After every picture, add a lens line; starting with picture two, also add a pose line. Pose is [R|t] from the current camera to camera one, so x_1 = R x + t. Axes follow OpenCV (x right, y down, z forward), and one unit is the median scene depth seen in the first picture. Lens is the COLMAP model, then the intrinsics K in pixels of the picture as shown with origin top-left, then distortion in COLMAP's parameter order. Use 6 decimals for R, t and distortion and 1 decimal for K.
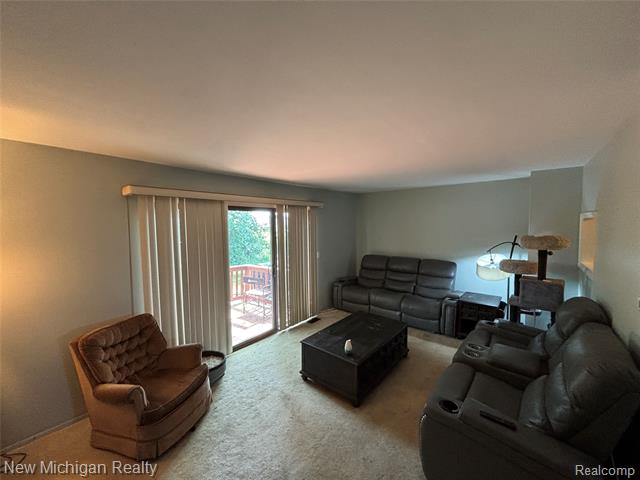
lens RADIAL K [[262.8, 0, 321.1], [0, 262.8, 238.2], [0, 0, 1]] dist [0.004024, 0.000191]
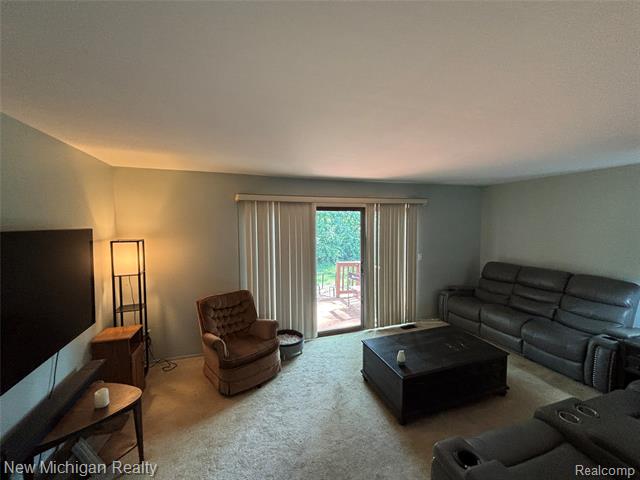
lens RADIAL K [[262.8, 0, 319.7], [0, 262.8, 240.2], [0, 0, 1]] dist [0.004024, 0.000191]
pose [[0.847670, 0.038606, -0.529118, 0.271094], [-0.032463, 0.999254, 0.020901, -0.004674], [0.529530, -0.000541, 0.848291, 0.060855]]
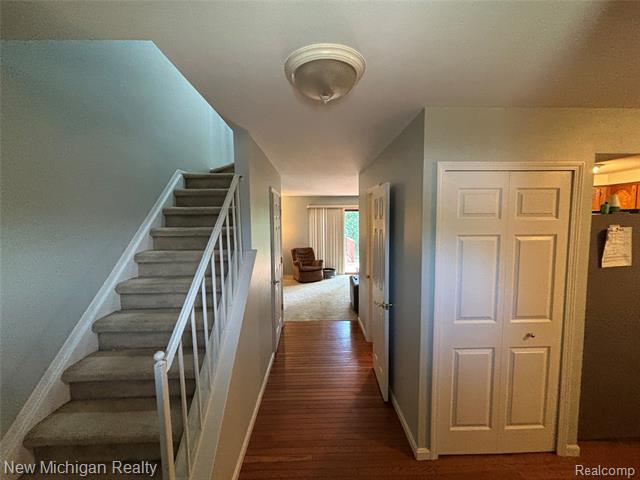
lens RADIAL K [[262.8, 0, 320.6], [0, 262.8, 241.3], [0, 0, 1]] dist [0.004024, 0.000191]
pose [[0.638967, 0.072611, -0.765800, 1.374859], [-0.040875, 0.997333, 0.060459, 0.023229], [0.768148, -0.007330, 0.640231, -0.678442]]
